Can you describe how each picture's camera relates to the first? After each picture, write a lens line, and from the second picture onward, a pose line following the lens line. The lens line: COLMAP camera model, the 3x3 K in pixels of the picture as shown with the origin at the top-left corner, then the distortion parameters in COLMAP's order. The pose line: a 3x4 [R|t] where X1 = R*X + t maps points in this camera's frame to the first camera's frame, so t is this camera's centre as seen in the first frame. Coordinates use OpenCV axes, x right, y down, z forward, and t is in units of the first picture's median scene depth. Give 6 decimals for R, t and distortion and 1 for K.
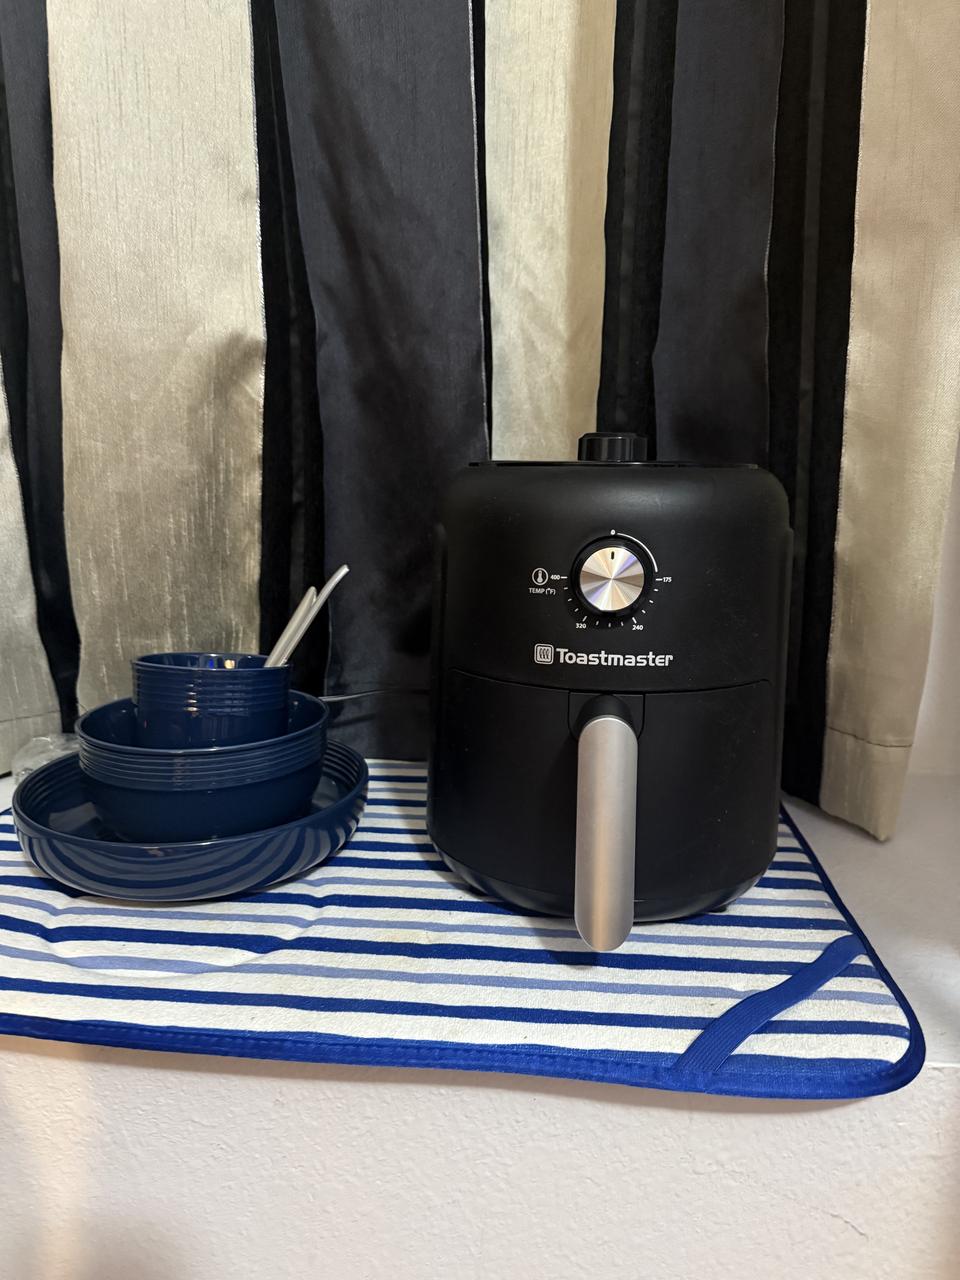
lens RADIAL K [[896.4, 0, 487.2], [0, 896.4, 644.9], [0, 0, 1]] dist [0.016421, -0.030518]
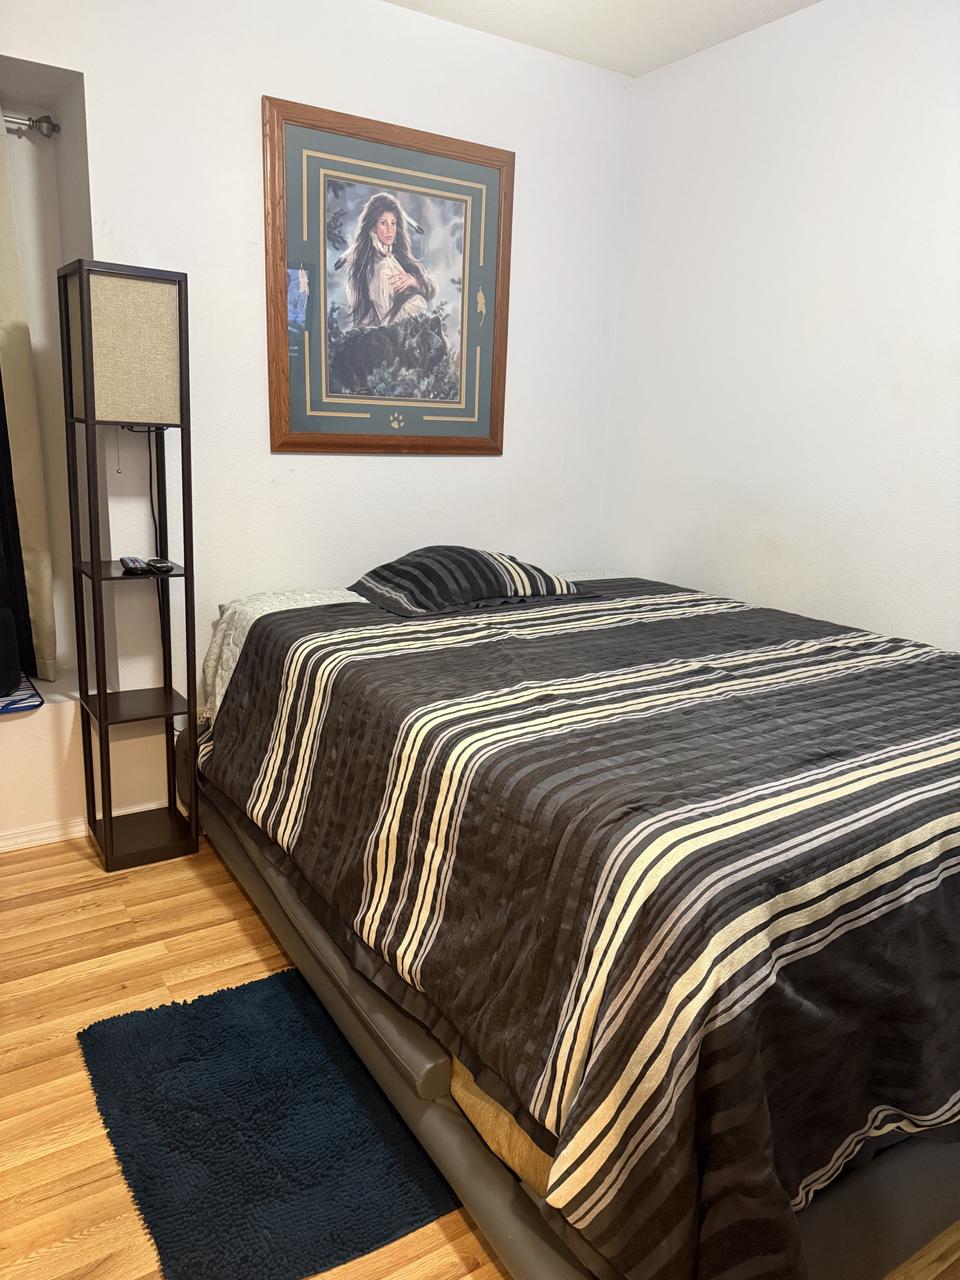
lens RADIAL K [[896.4, 0, 483.9], [0, 896.4, 644.0], [0, 0, 1]] dist [0.016421, -0.030518]
pose [[0.779432, -0.130737, 0.612694, -0.622390], [0.115256, 0.991214, 0.064885, -0.004281], [-0.615794, 0.020043, 0.787652, -4.043317]]
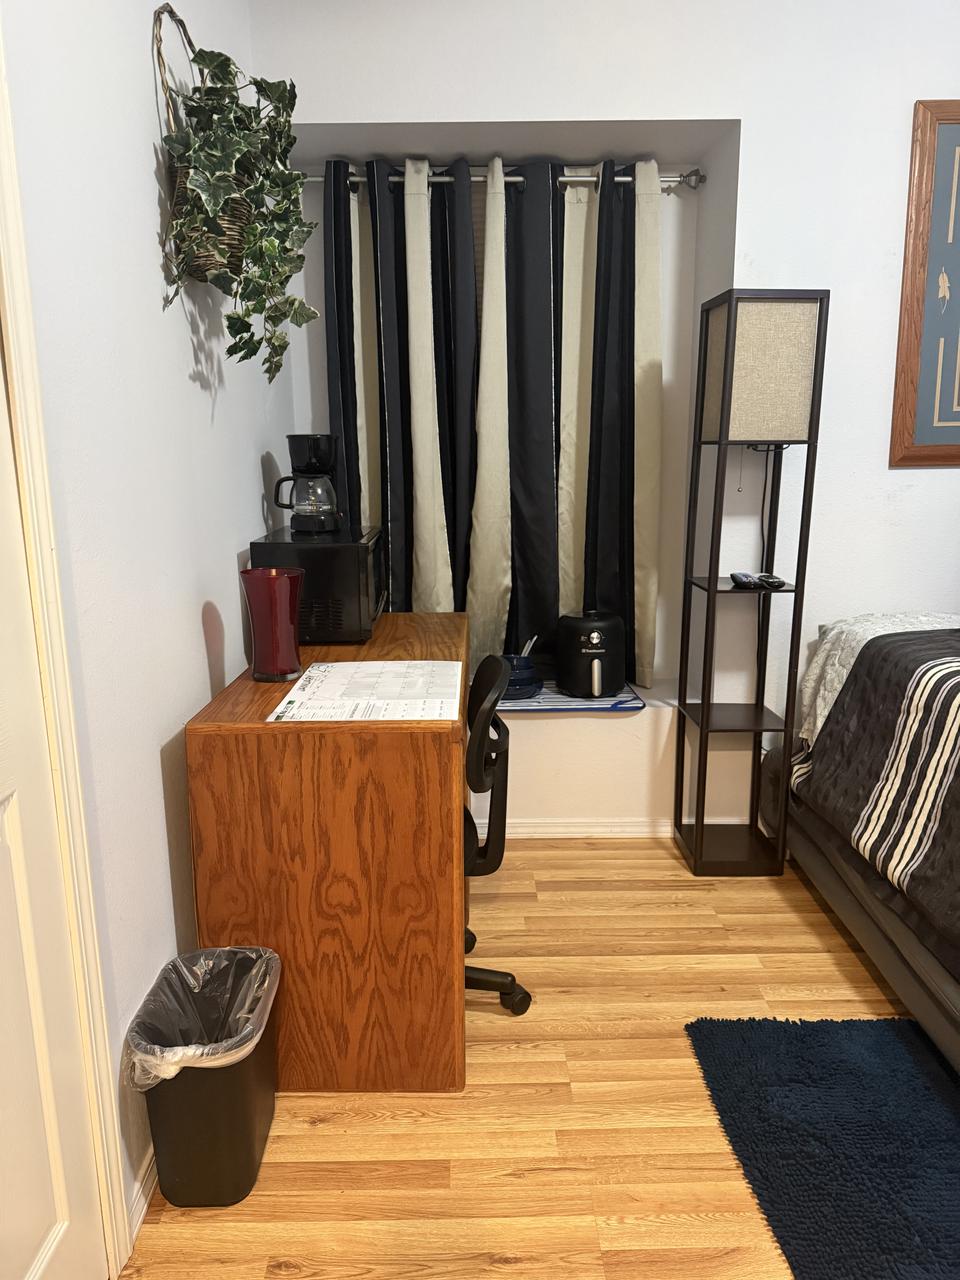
lens RADIAL K [[896.4, 0, 467.6], [0, 896.4, 634.0], [0, 0, 1]] dist [0.016421, -0.030518]
pose [[0.994553, -0.040939, 0.095851, -1.016408], [0.044888, 0.998214, -0.039418, 0.079705], [-0.094066, 0.043506, 0.994615, -3.887758]]
